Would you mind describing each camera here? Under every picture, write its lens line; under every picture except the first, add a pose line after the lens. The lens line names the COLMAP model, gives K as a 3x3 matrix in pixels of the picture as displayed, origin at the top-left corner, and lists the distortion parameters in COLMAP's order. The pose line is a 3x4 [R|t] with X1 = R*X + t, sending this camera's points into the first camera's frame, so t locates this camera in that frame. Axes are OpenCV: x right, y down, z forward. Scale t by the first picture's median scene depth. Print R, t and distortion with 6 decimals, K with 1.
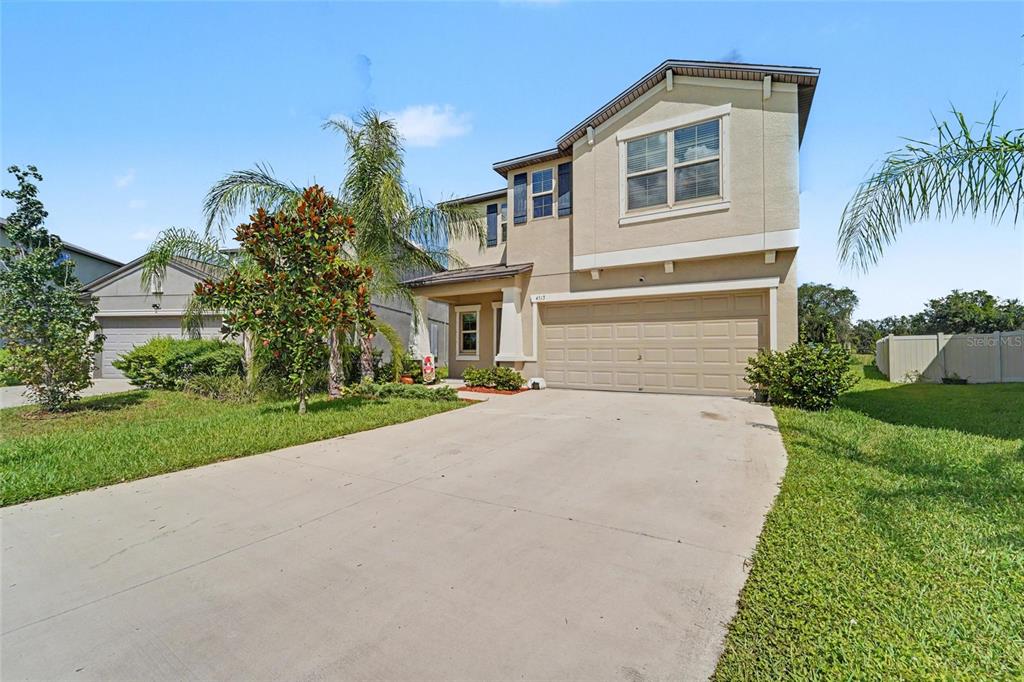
lens RADIAL K [[418.8, 0, 508.3], [0, 418.8, 340.7], [0, 0, 1]] dist [0.000547, 0.000005]
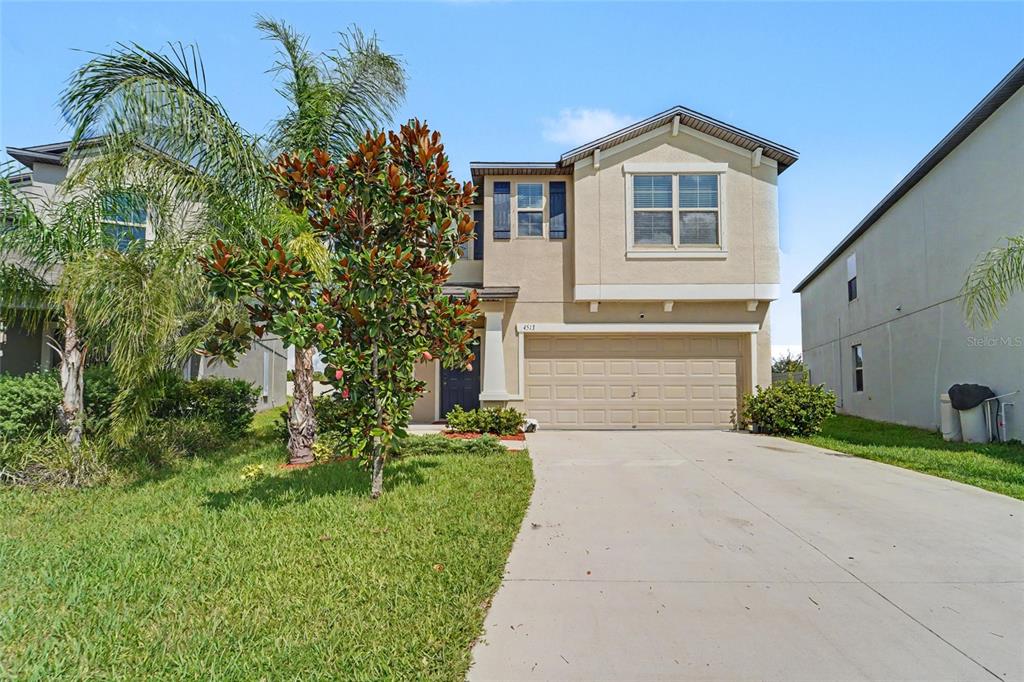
lens RADIAL K [[421.7, 0, 510.9], [0, 421.7, 371.0], [0, 0, 1]] dist [0.000144, 0.000143]
pose [[0.867263, 0.019669, 0.497462, -0.427832], [-0.012179, 0.999758, -0.018296, 0.006325], [-0.497701, 0.009809, 0.867293, 0.275759]]
